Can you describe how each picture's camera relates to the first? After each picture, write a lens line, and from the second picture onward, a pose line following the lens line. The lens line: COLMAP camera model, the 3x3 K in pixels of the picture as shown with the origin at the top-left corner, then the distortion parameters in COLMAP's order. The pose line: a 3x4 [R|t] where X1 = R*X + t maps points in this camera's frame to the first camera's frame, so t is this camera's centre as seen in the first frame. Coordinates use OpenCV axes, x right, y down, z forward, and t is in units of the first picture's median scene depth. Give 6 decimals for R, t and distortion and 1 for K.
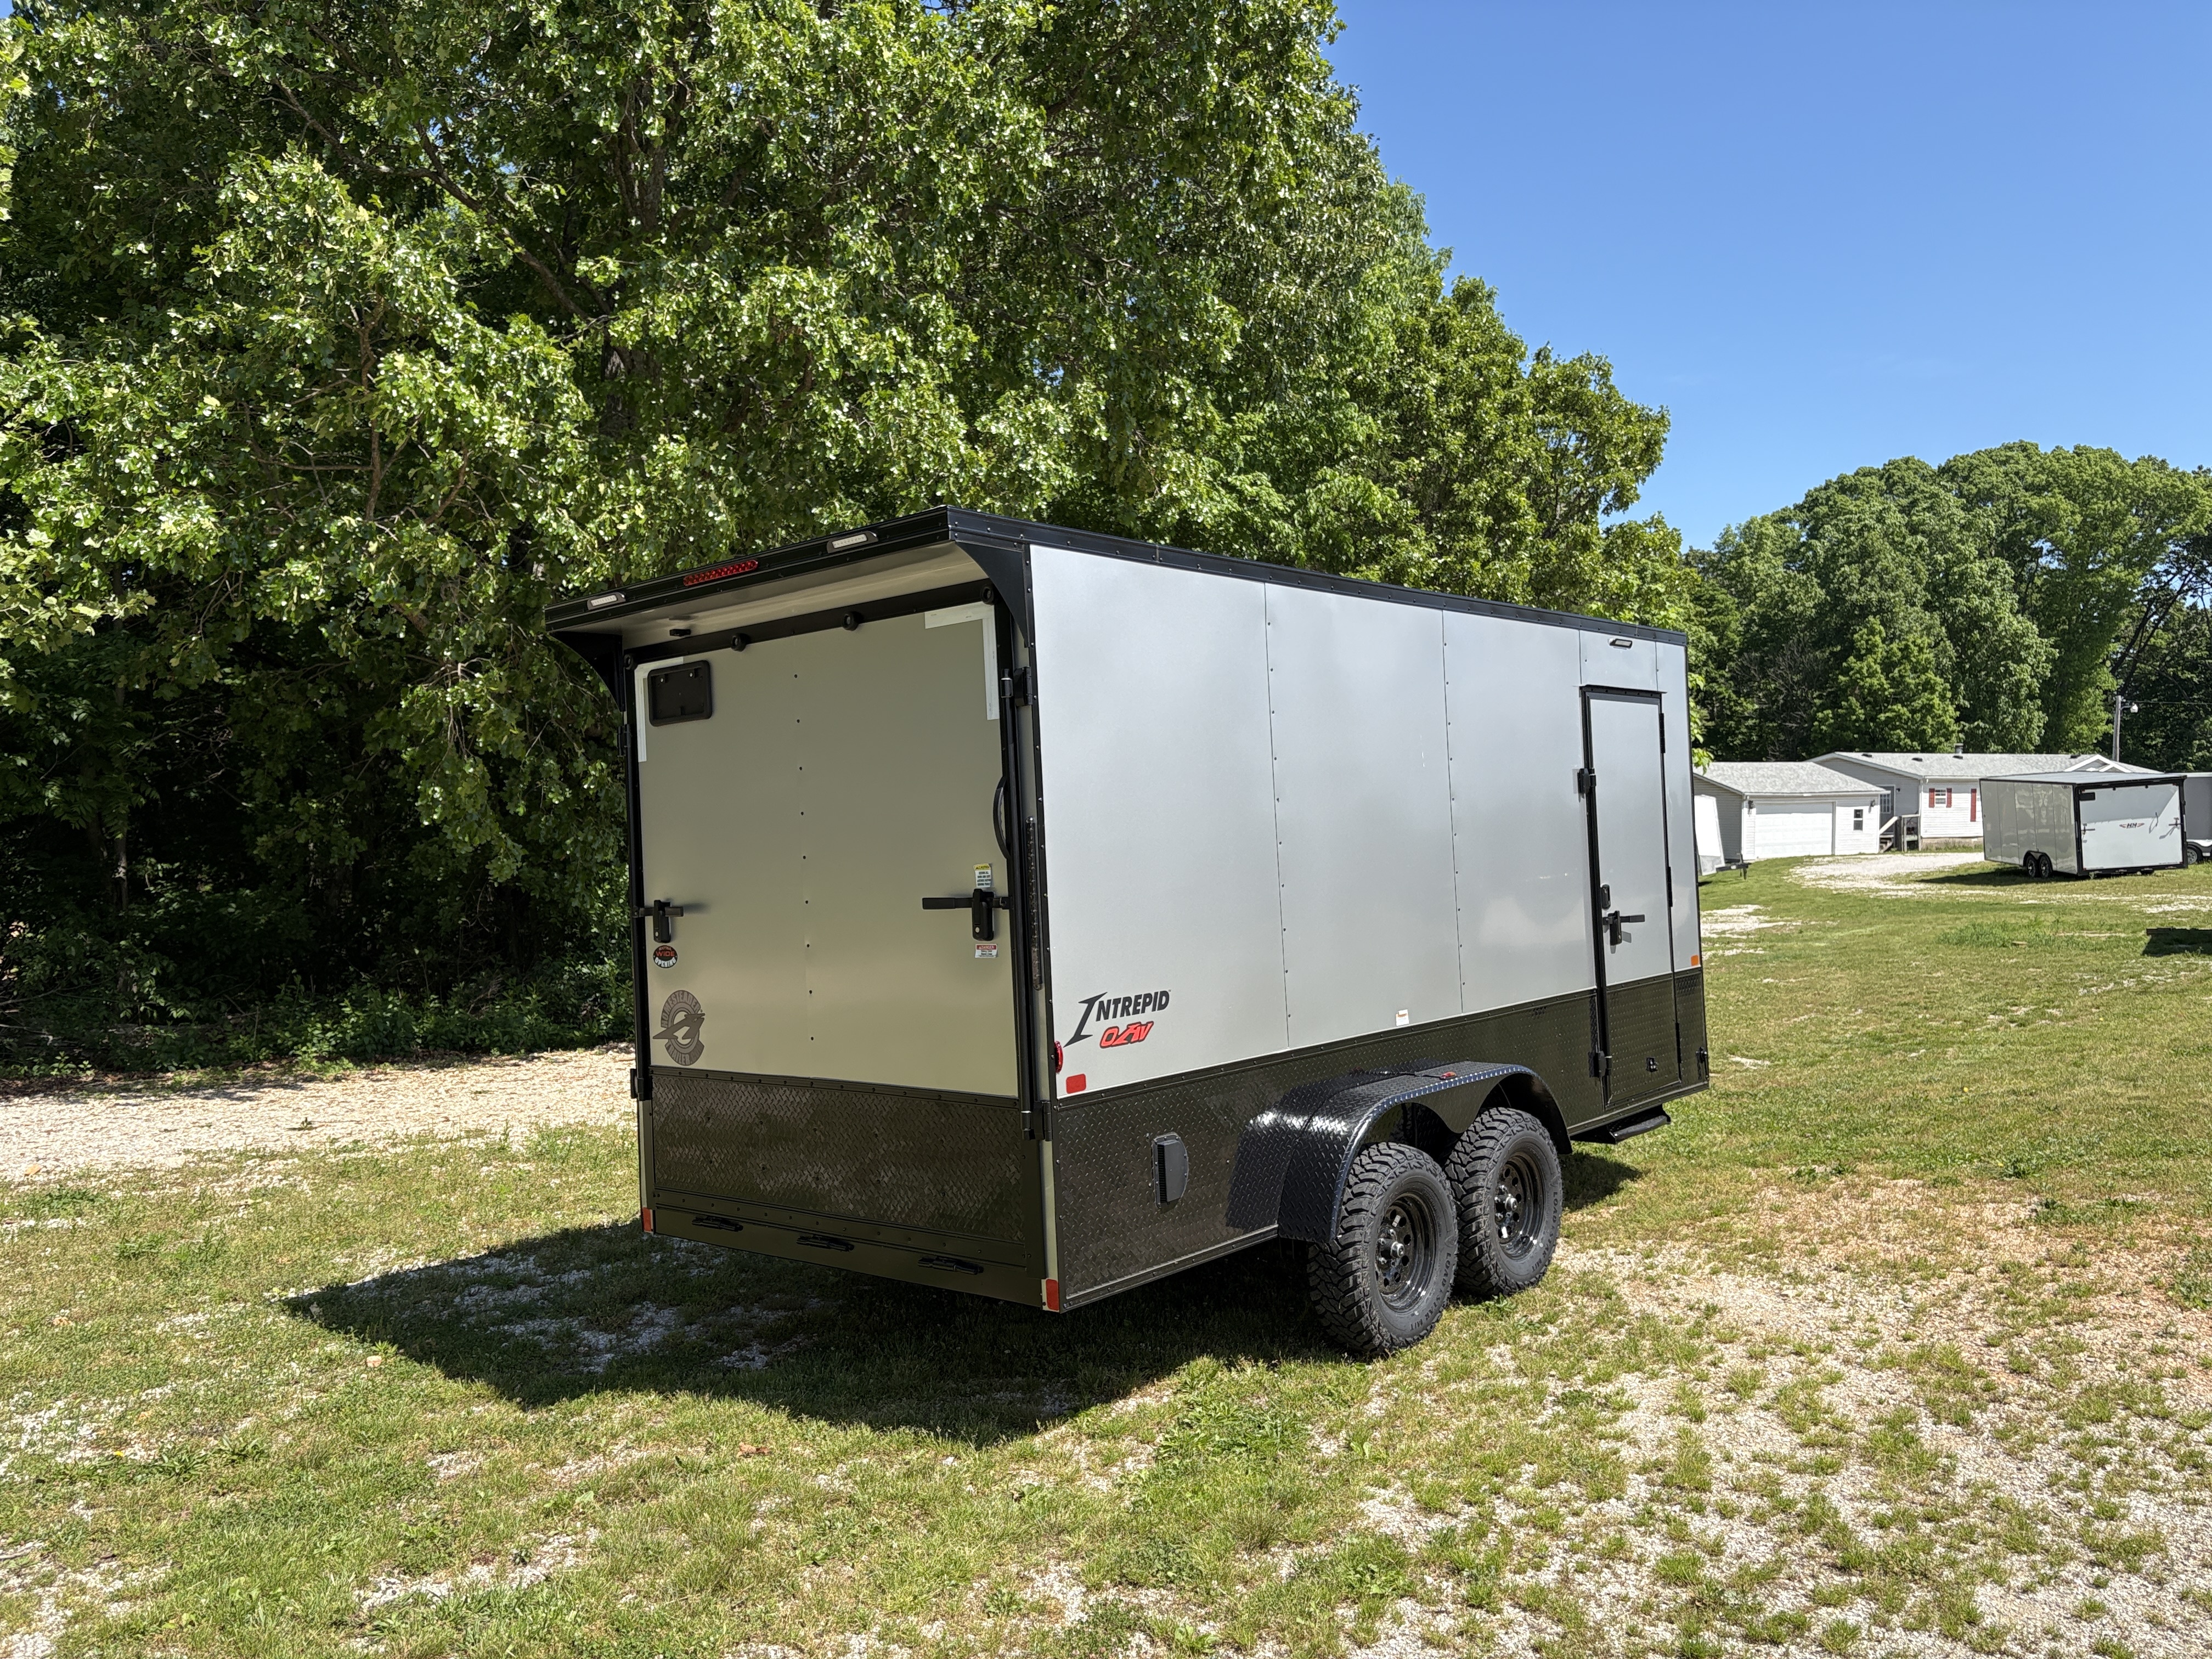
lens RADIAL K [[1668.1, 0, 1106.0], [0, 1668.1, 829.5], [0, 0, 1]] dist [-0.041035, -0.001459]
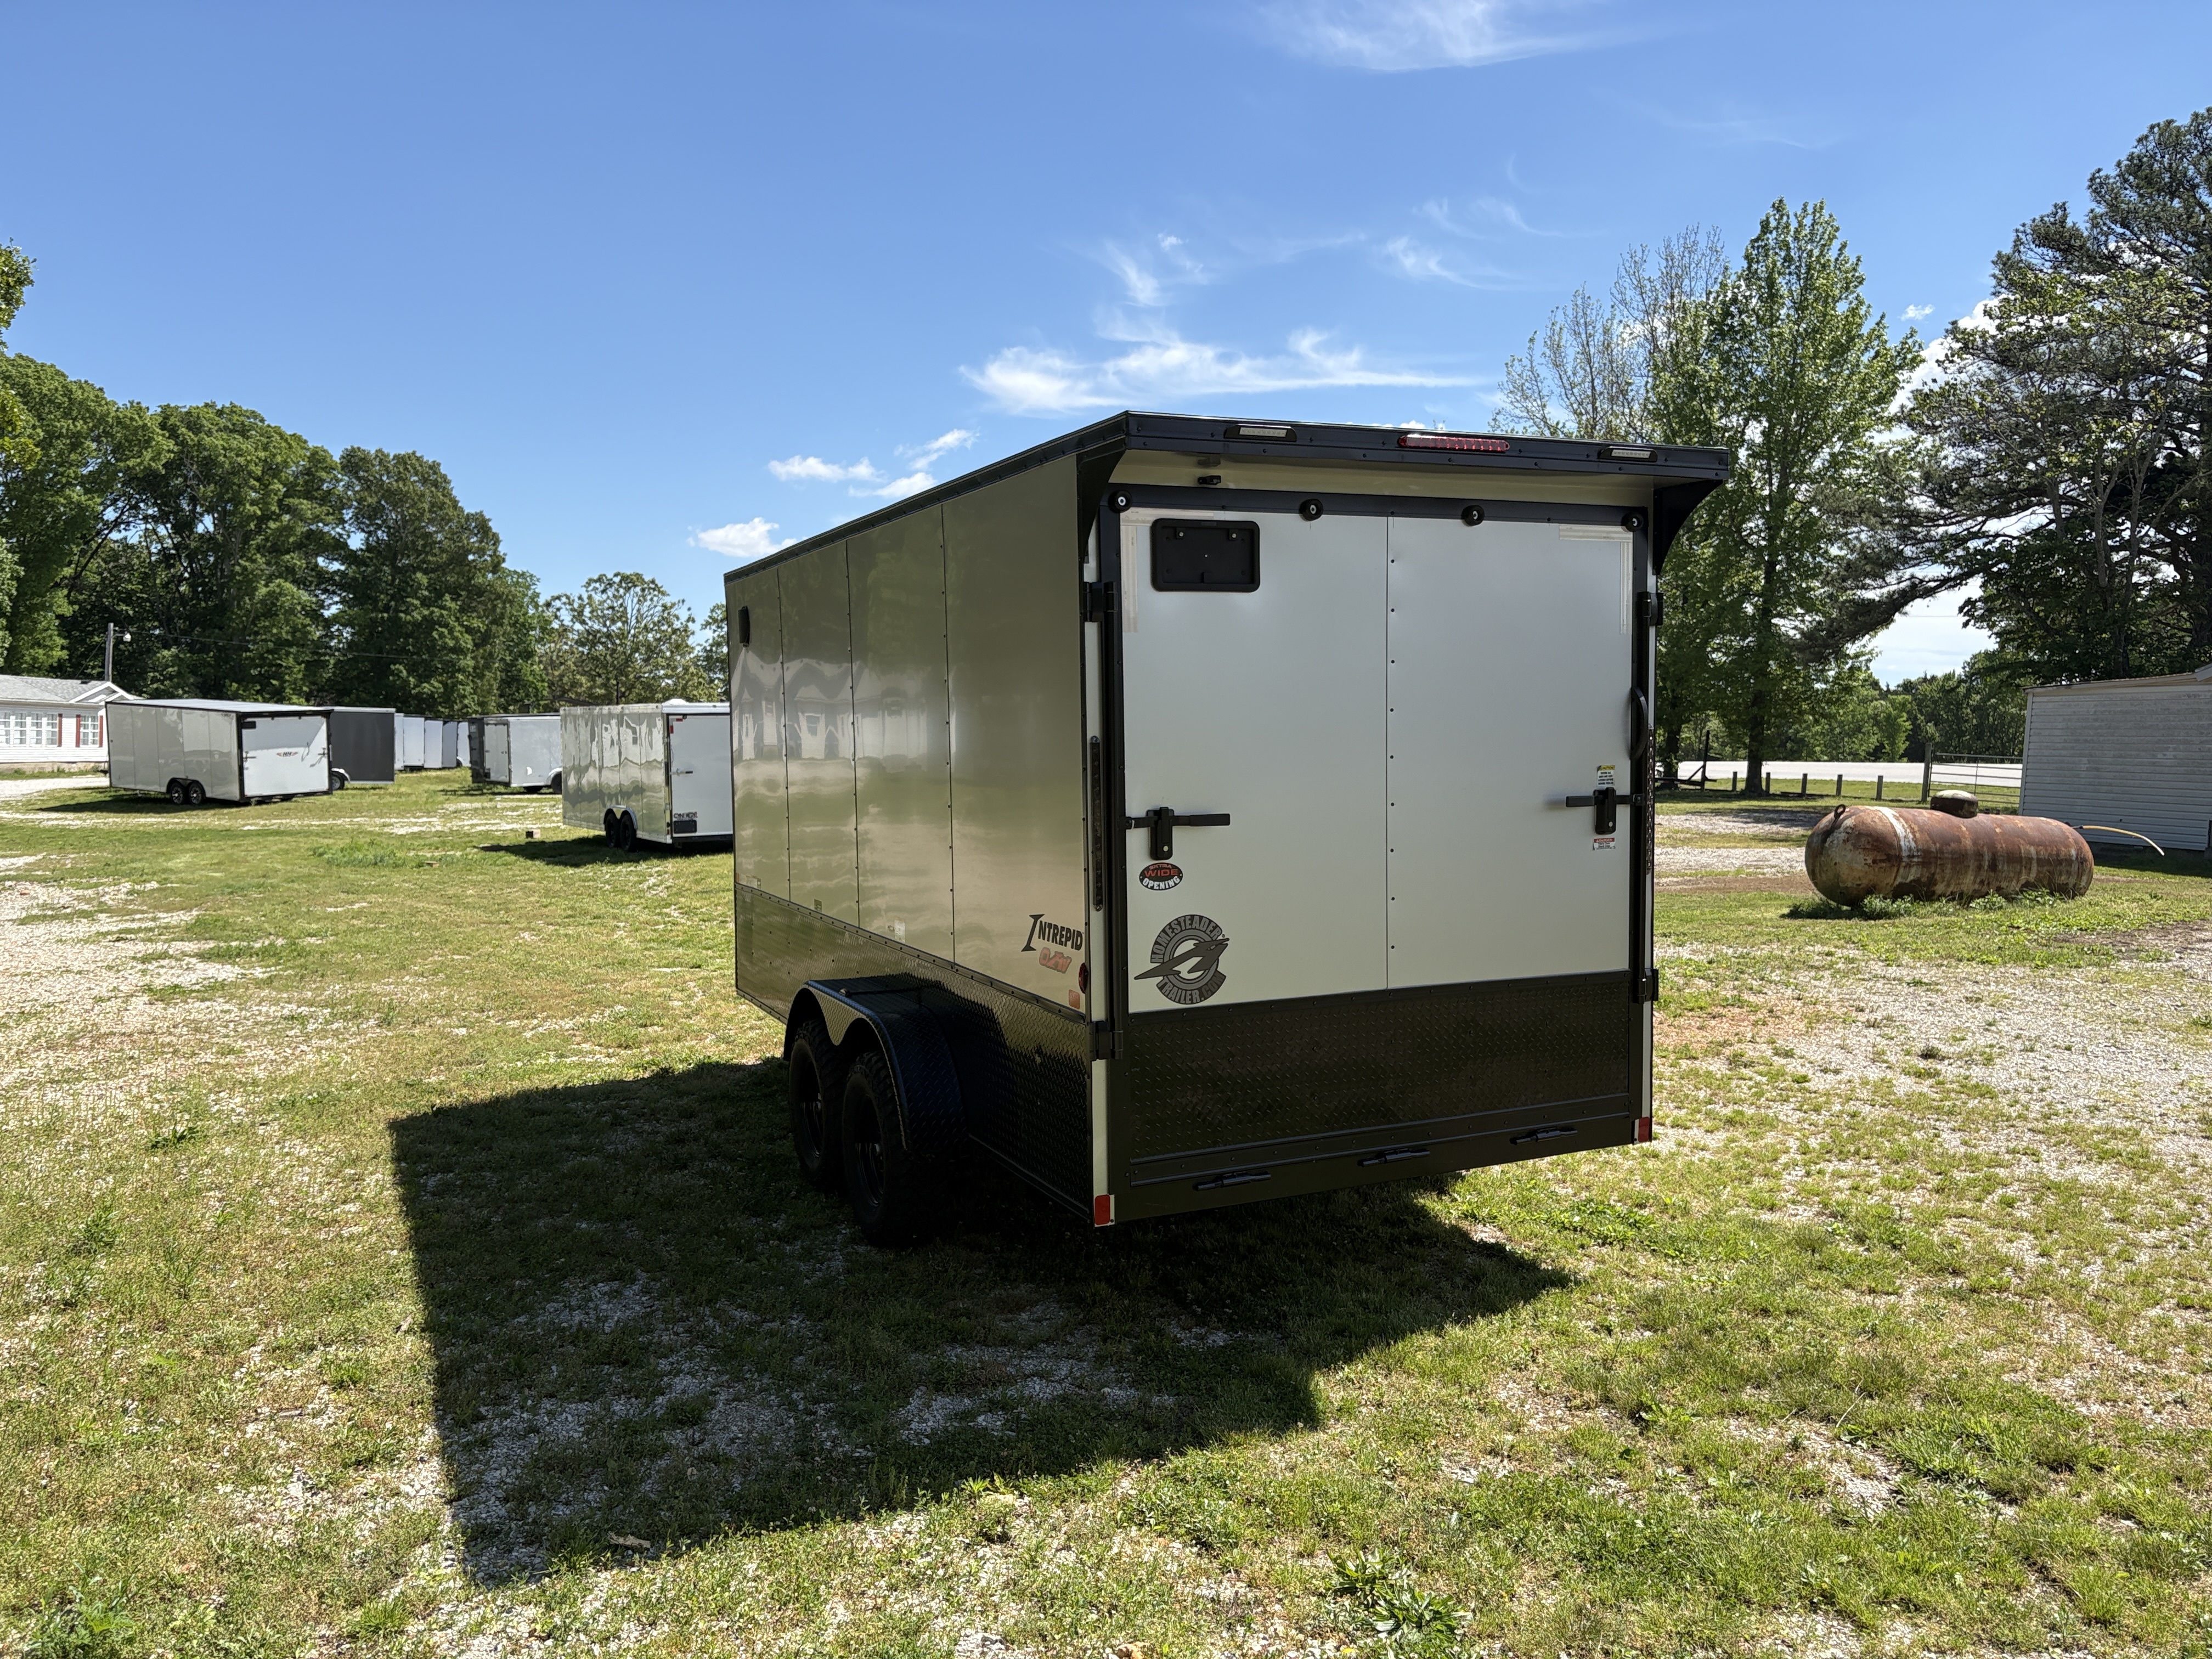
lens RADIAL K [[1654.1, 0, 1106.0], [0, 1654.1, 829.5], [0, 0, 1]] dist [0.000572, -0.000365]
pose [[0.403518, -0.018439, 0.914786, -1.007023], [-0.020503, 0.999364, 0.029188, 0.030215], [-0.914742, -0.030534, 0.402883, 0.693128]]
